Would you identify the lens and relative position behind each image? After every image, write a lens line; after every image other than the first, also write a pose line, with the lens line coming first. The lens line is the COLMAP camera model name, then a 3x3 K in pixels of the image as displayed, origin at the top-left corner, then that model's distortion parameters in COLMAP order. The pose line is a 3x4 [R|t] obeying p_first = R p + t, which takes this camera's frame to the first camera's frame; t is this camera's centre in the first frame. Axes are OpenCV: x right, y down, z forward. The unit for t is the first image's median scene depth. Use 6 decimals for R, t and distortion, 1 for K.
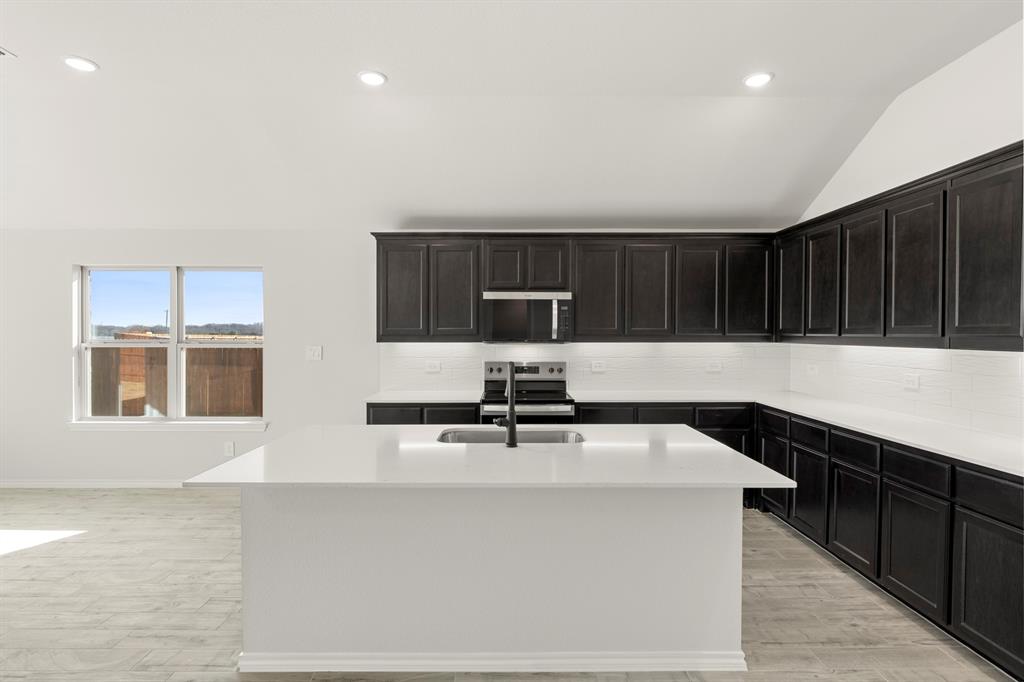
lens RADIAL K [[526.2, 0, 506.0], [0, 526.2, 342.4], [0, 0, 1]] dist [-0.005643, 0.003450]
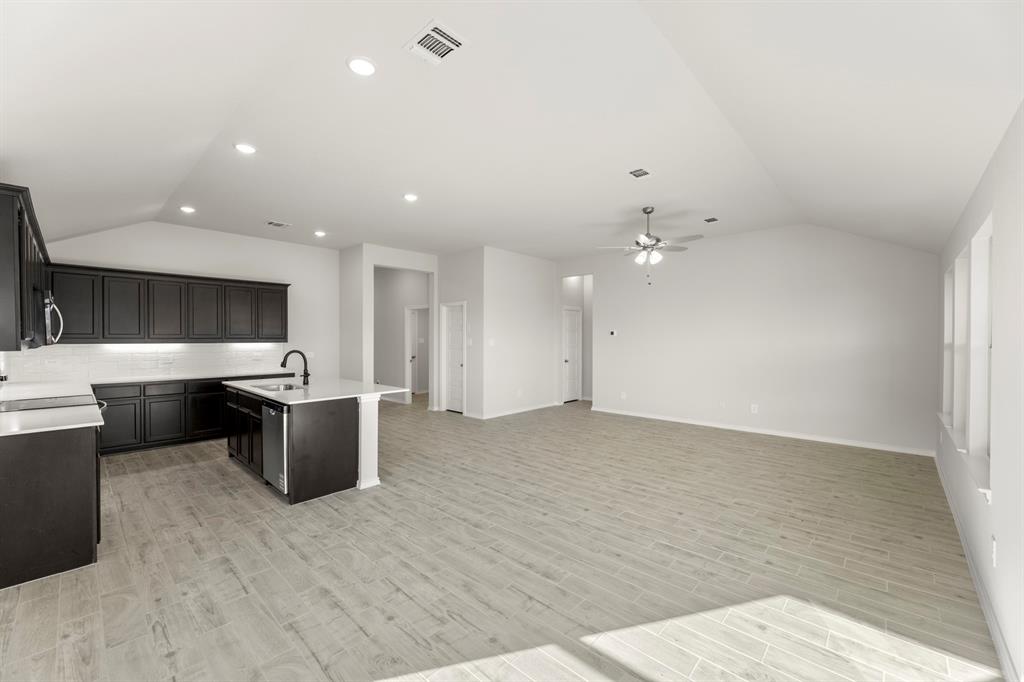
lens RADIAL K [[414.6, 0, 501.7], [0, 414.6, 345.6], [0, 0, 1]] dist [0.002832, -0.000184]
pose [[-0.730836, -0.015613, 0.682375, -1.070509], [0.008068, 0.999471, 0.031510, -0.018574], [-0.682506, 0.028534, -0.730323, 0.972307]]
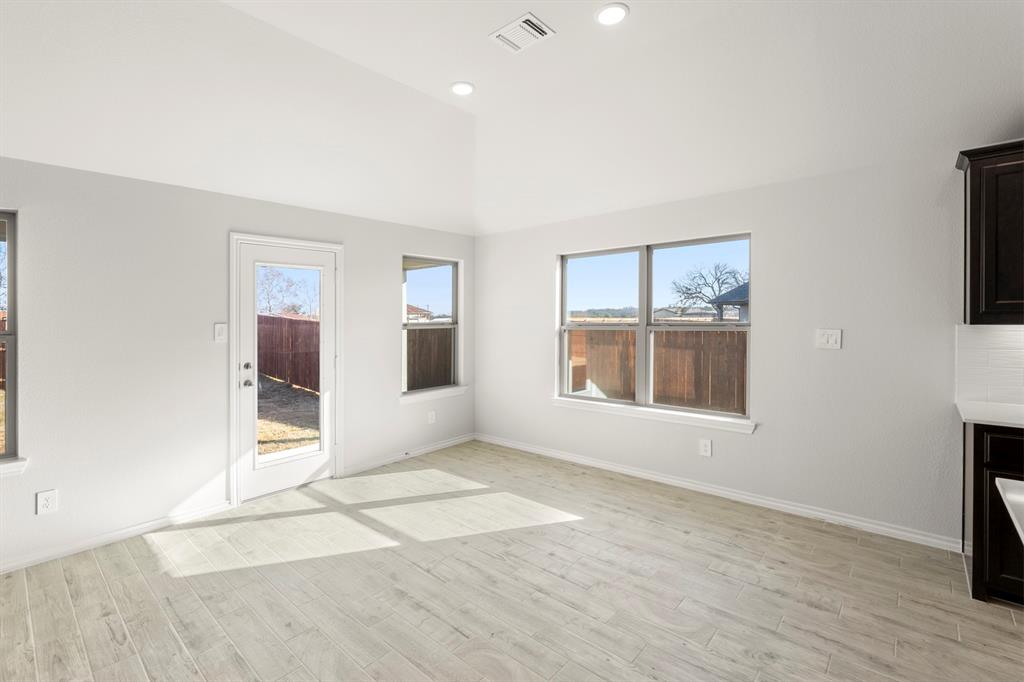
lens RADIAL K [[456.3, 0, 466.2], [0, 456.3, 320.5], [0, 0, 1]] dist [0.004202, -0.003115]
pose [[0.716662, -0.010069, -0.697348, -0.304828], [0.004771, 0.999943, -0.009535, -0.003135], [0.697404, 0.003506, 0.716669, 0.195102]]
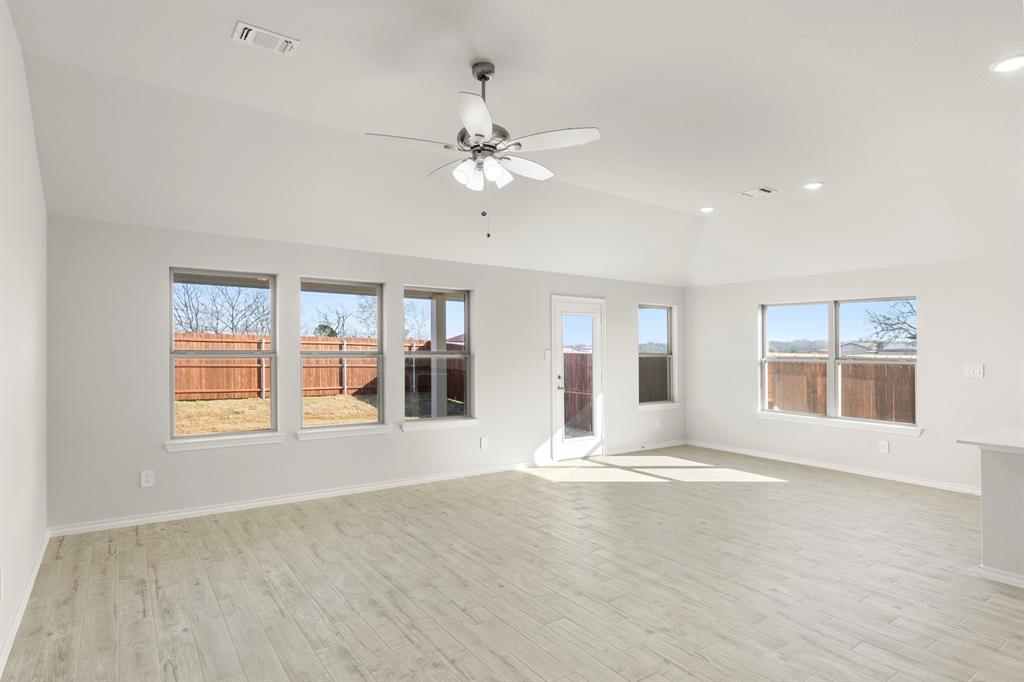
lens RADIAL K [[526.2, 0, 499.9], [0, 526.2, 333.5], [0, 0, 1]] dist [-0.005643, 0.003450]
pose [[0.576302, -0.021233, -0.816961, -0.009497], [-0.019676, 0.999012, -0.039844, 0.006543], [0.817000, 0.039037, 0.575314, -0.534894]]
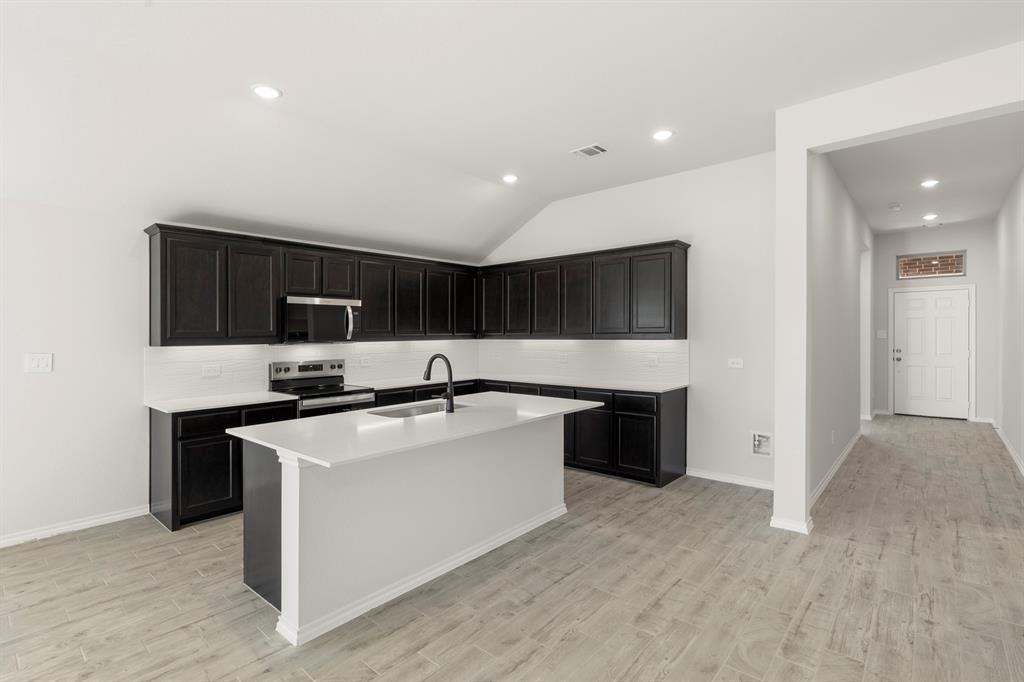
lens RADIAL K [[482.7, 0, 525.7], [0, 482.7, 338.2], [0, 0, 1]] dist [-0.002395, -0.001055]
pose [[0.644379, -0.015270, 0.764554, -0.481390], [0.023051, 0.999734, 0.000539, -0.000241], [-0.764359, 0.017276, 0.644559, -0.002984]]
